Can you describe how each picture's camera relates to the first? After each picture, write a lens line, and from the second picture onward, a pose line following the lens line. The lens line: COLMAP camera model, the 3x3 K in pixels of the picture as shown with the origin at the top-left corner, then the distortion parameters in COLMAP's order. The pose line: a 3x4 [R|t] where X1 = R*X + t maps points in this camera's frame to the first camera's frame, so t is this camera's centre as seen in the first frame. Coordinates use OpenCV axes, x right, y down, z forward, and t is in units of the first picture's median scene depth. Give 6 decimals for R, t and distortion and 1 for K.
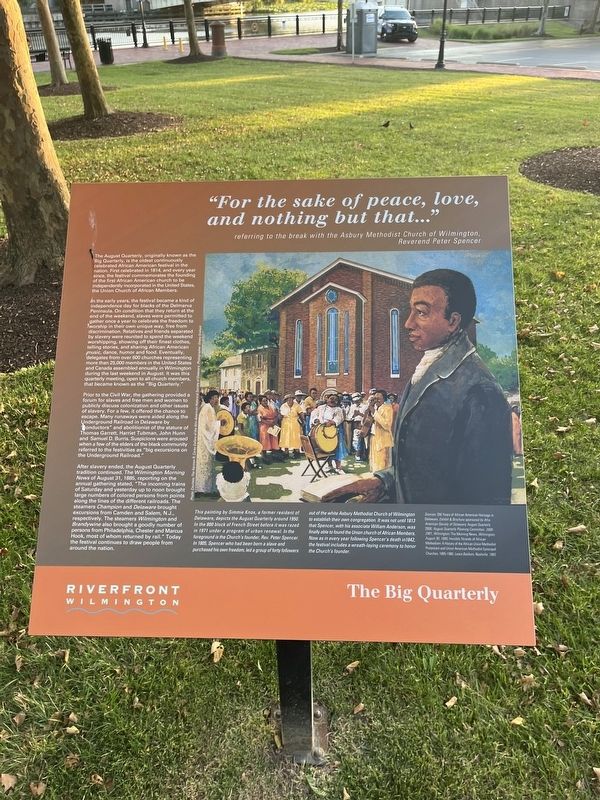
lens RADIAL K [[574.9, 0, 300.0], [0, 574.9, 400.0], [0, 0, 1]] dist [0.090536, -0.109069]
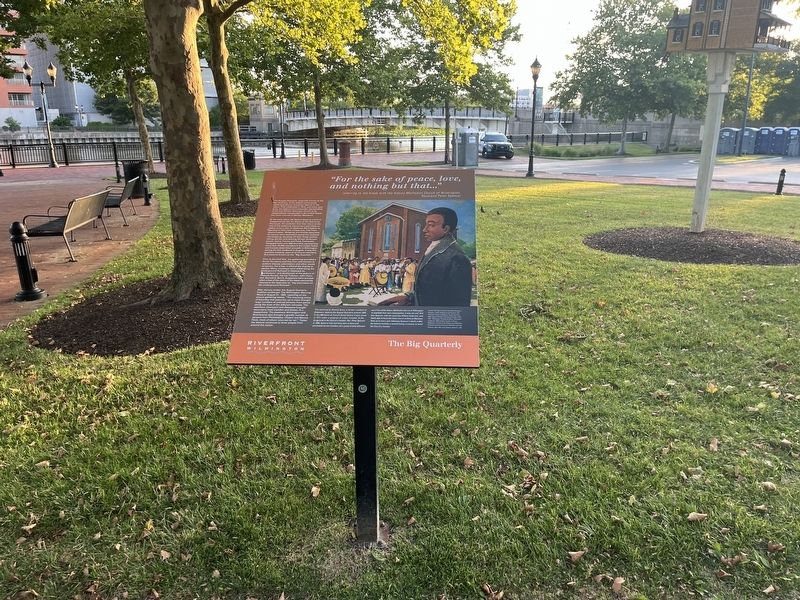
lens RADIAL K [[574.9, 0, 400.0], [0, 574.9, 300.0], [0, 0, 1]] dist [0.090536, -0.109069]
pose [[0.999515, 0.022921, -0.021098, 0.097424], [-0.028264, 0.952023, -0.304718, 0.478026], [0.013101, 0.305166, 0.952209, -0.570316]]
